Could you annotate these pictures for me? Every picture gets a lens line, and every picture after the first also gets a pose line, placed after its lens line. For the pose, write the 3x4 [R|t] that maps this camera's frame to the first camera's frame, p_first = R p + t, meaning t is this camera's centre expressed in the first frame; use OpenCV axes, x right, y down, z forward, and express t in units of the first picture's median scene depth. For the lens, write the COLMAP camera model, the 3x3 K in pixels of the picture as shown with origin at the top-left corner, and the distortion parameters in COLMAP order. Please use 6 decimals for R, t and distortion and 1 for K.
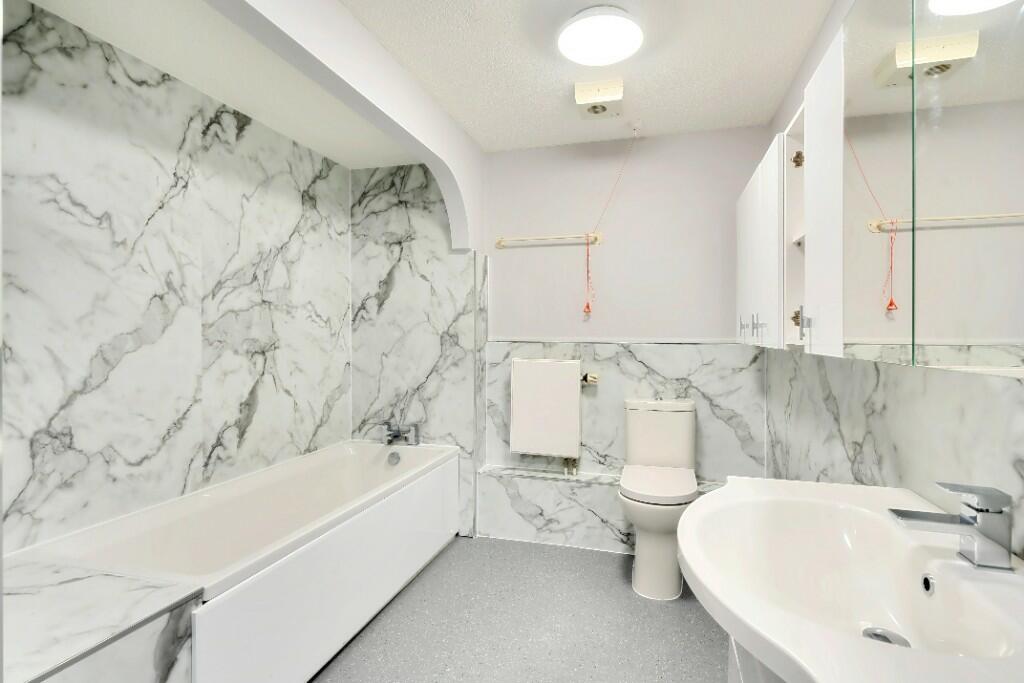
lens RADIAL K [[486.4, 0, 512.5], [0, 486.4, 341.0], [0, 0, 1]] dist [-0.001130, -0.000018]
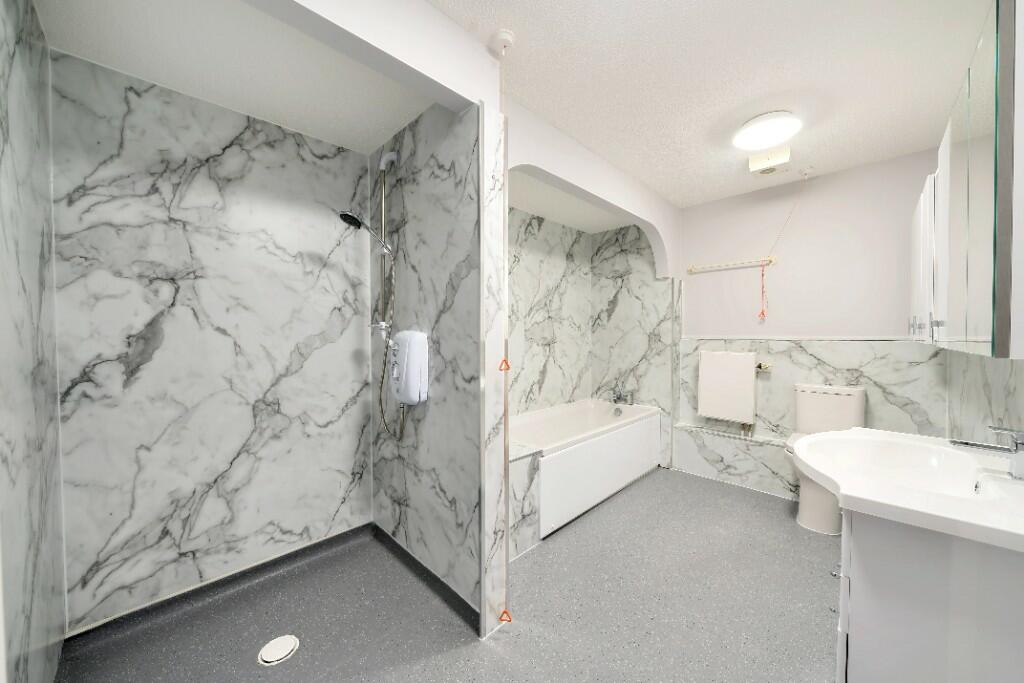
lens RADIAL K [[399.5, 0, 509.1], [0, 399.5, 344.9], [0, 0, 1]] dist [-0.008970, -0.000043]
pose [[0.898890, 0.005688, -0.438138, 0.009197], [-0.000066, 0.999918, 0.012844, 0.003725], [0.438174, -0.011516, 0.898816, -0.327003]]
